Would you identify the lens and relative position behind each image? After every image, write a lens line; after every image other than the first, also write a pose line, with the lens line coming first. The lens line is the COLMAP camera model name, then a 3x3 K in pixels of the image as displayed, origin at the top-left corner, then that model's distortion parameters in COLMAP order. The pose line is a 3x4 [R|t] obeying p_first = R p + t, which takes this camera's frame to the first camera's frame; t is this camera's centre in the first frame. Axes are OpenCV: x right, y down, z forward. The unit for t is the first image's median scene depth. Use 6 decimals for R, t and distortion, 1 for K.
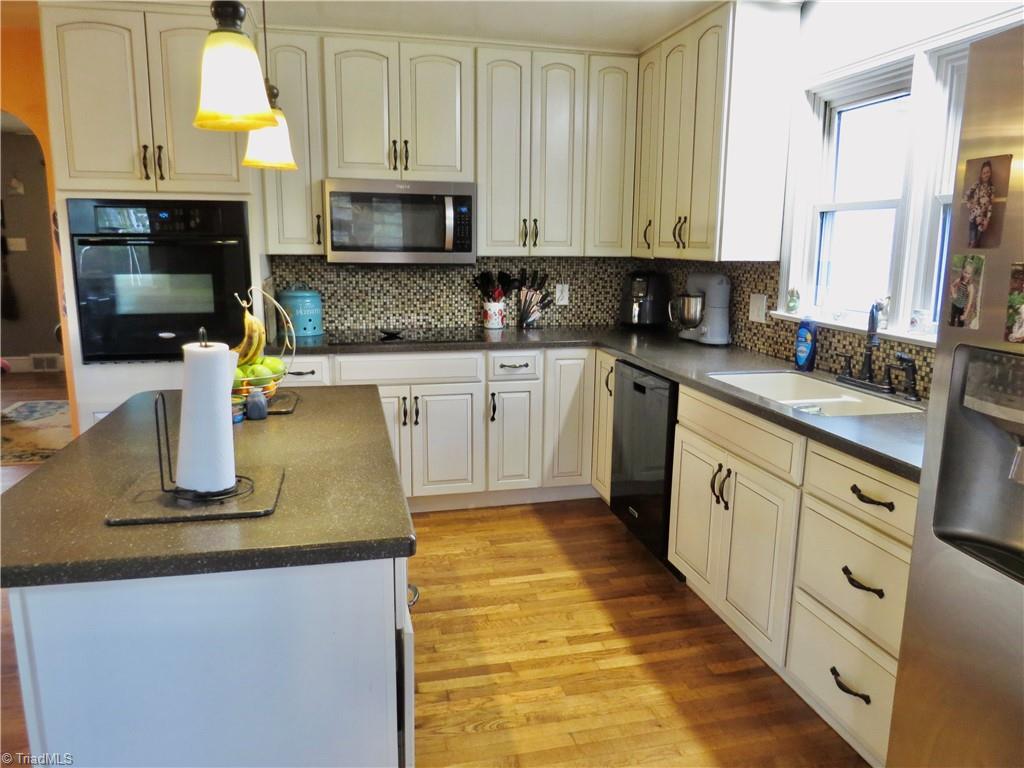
lens RADIAL K [[734.6, 0, 513.2], [0, 734.6, 383.3], [0, 0, 1]] dist [-0.023852, 0.001023]
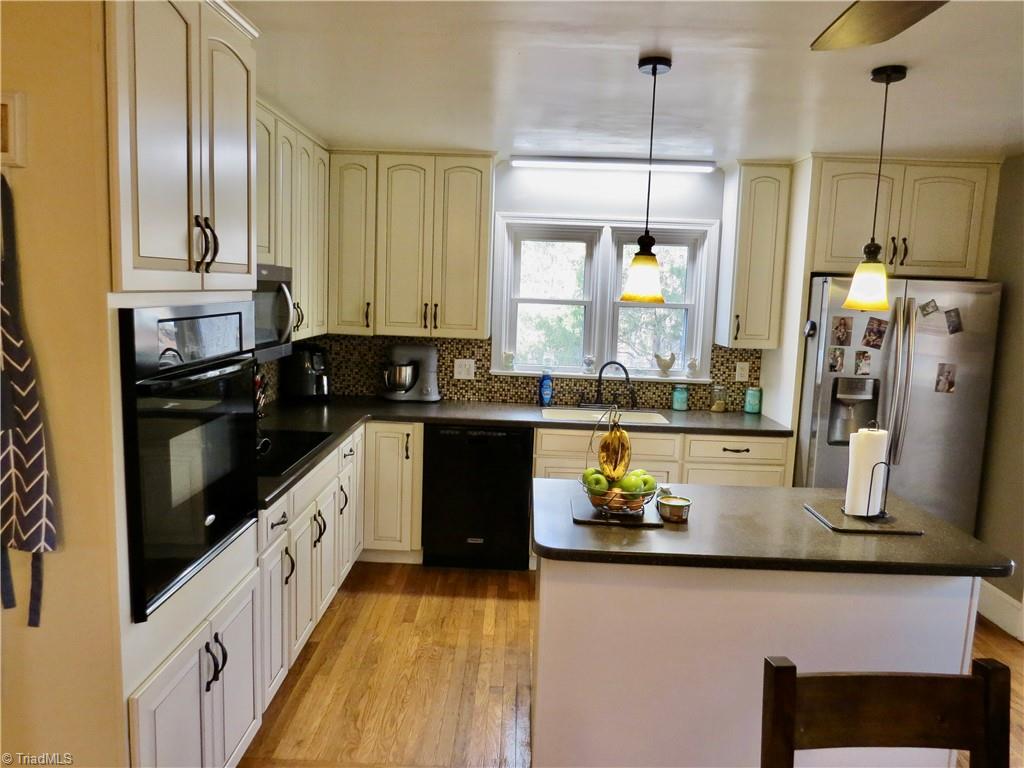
lens RADIAL K [[734.6, 0, 512.8], [0, 734.6, 380.9], [0, 0, 1]] dist [-0.023852, 0.001023]
pose [[0.240957, -0.125461, 0.962393, -0.983775], [0.151177, 0.984358, 0.090473, -0.195148], [-0.958689, 0.123691, 0.256154, 0.576667]]
